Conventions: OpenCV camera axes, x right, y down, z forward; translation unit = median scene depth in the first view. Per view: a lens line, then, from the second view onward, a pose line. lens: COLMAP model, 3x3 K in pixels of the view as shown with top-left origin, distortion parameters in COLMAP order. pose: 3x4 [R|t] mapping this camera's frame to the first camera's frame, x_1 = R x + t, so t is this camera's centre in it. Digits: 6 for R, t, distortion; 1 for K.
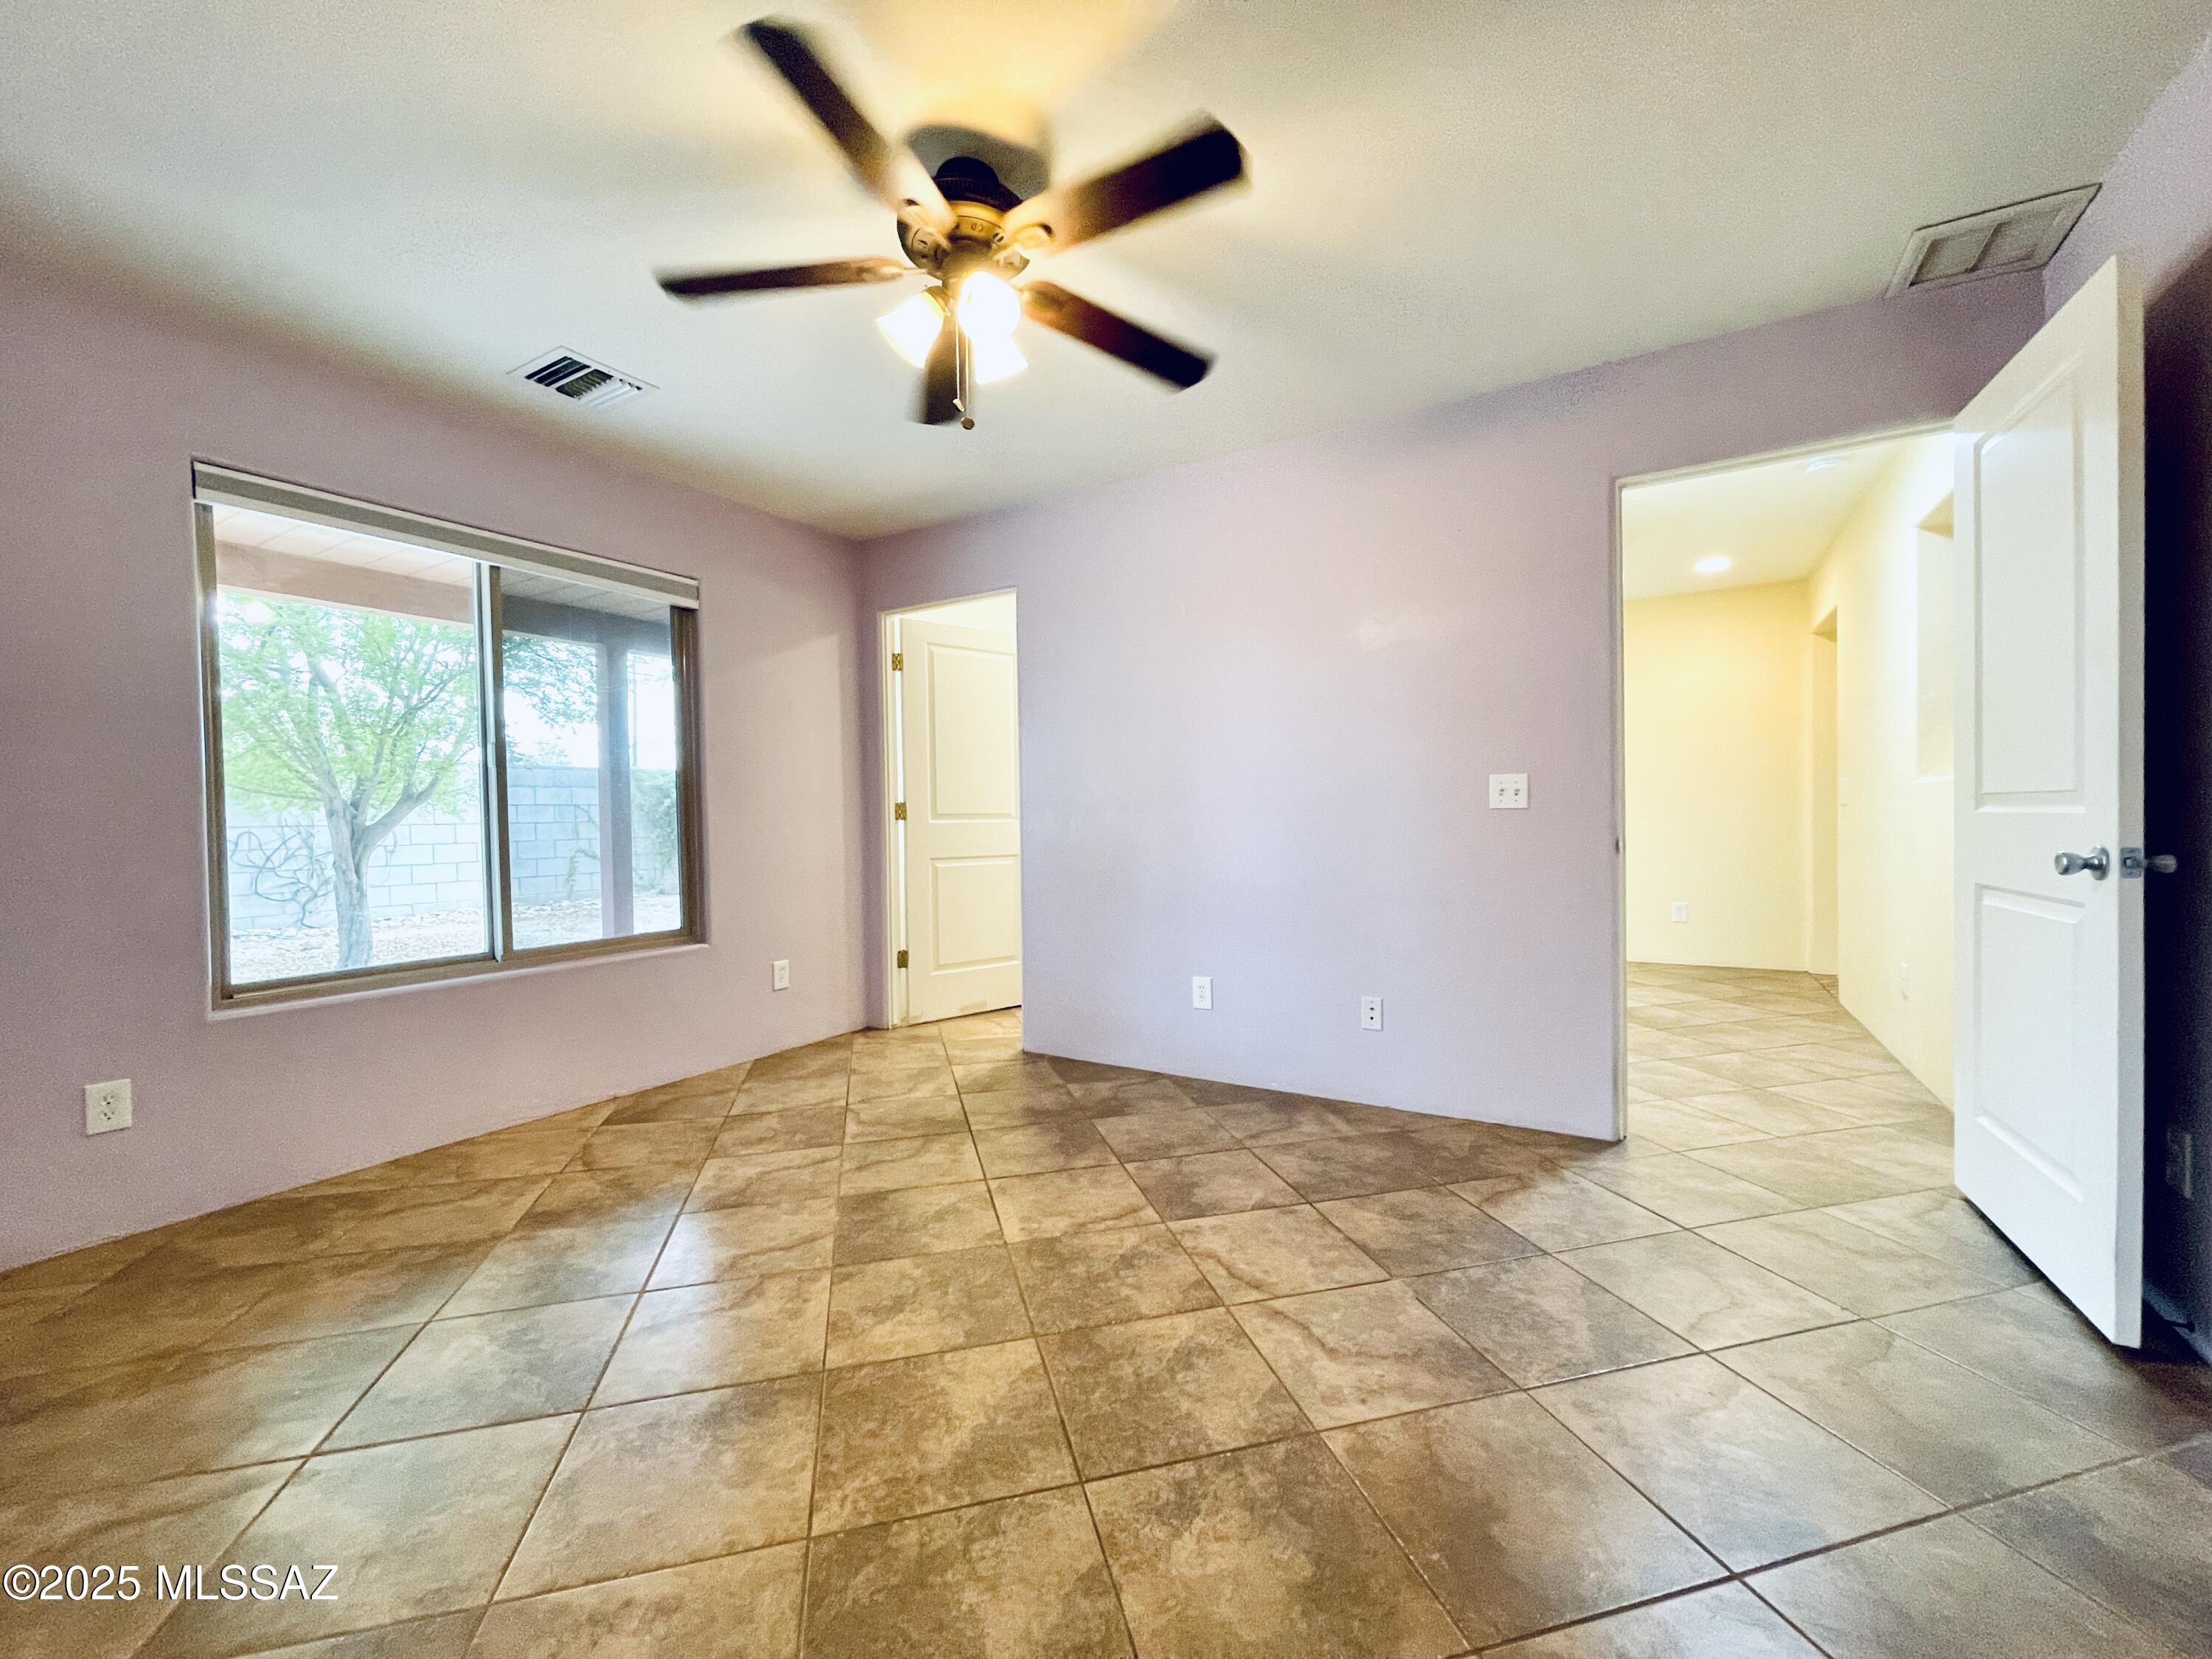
lens RADIAL K [[928.5, 0, 1105.6], [0, 928.5, 831.8], [0, 0, 1]] dist [-0.003127, -0.000369]
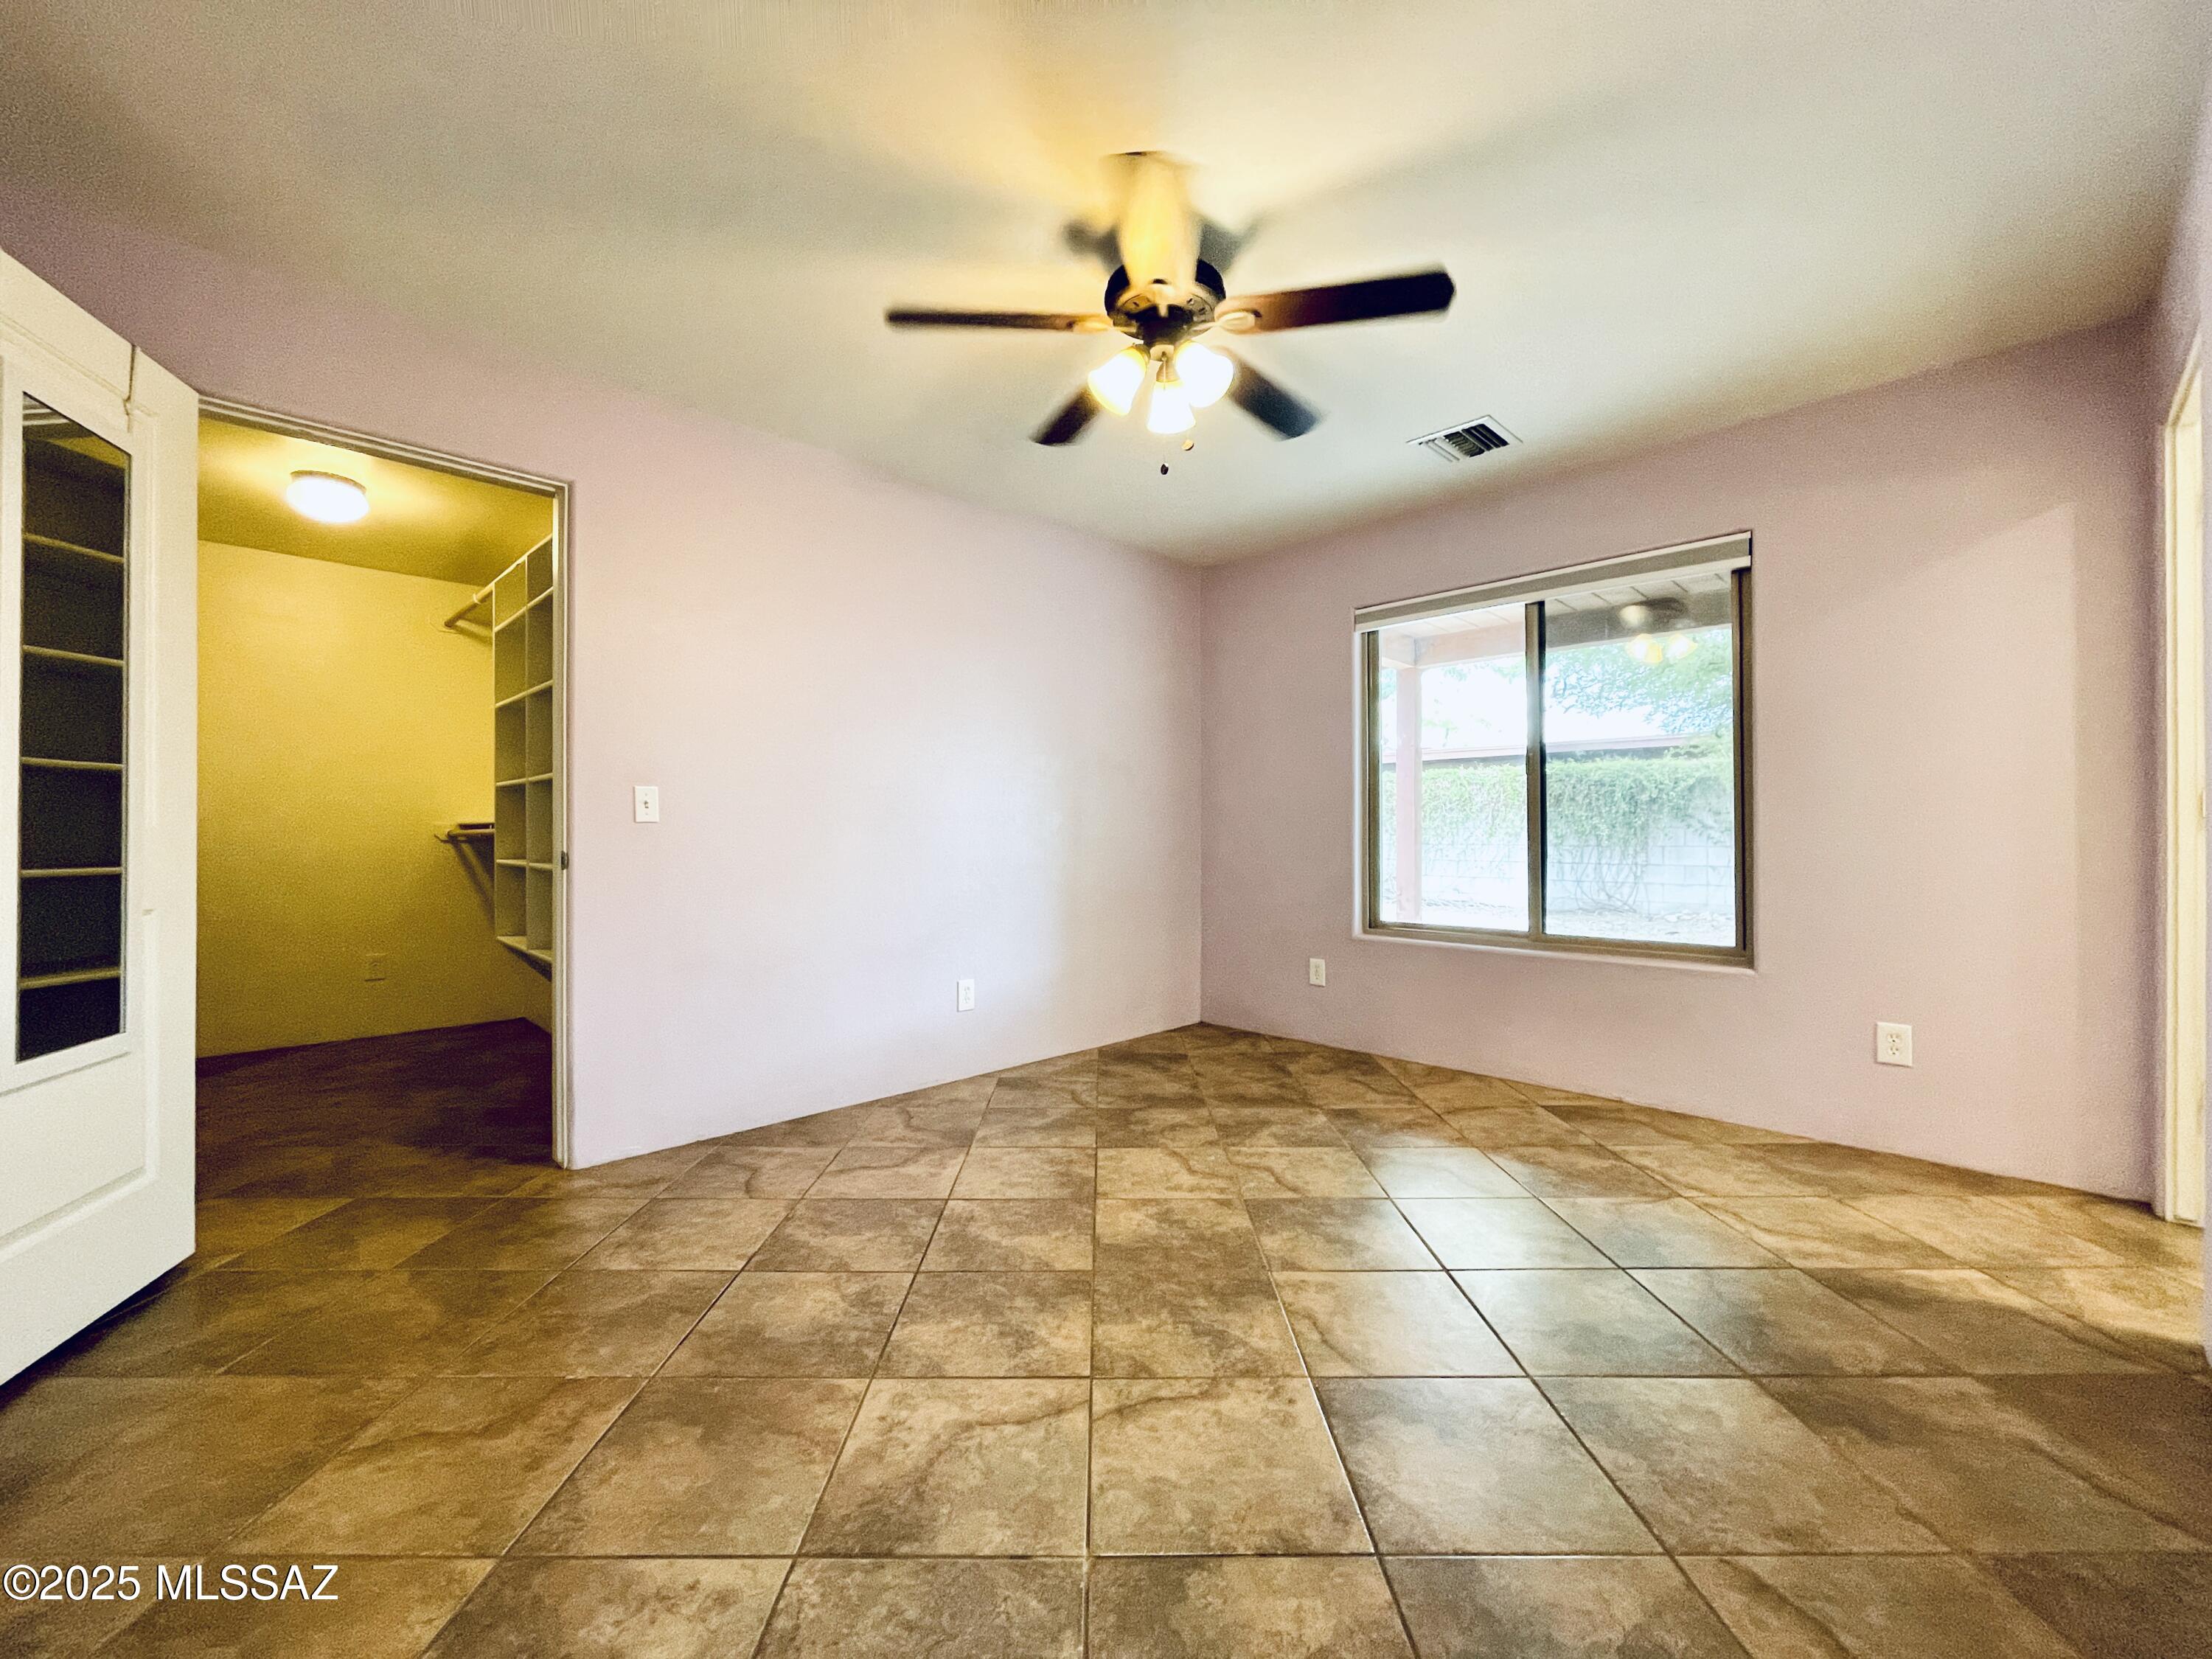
lens RADIAL K [[928.5, 0, 1097.1], [0, 928.5, 823.1], [0, 0, 1]] dist [-0.003127, -0.000369]
pose [[-0.290249, 0.005756, -0.956934, 0.824286], [-0.010939, 0.999897, 0.009332, -0.016584], [0.956889, 0.013177, -0.290156, 1.076167]]
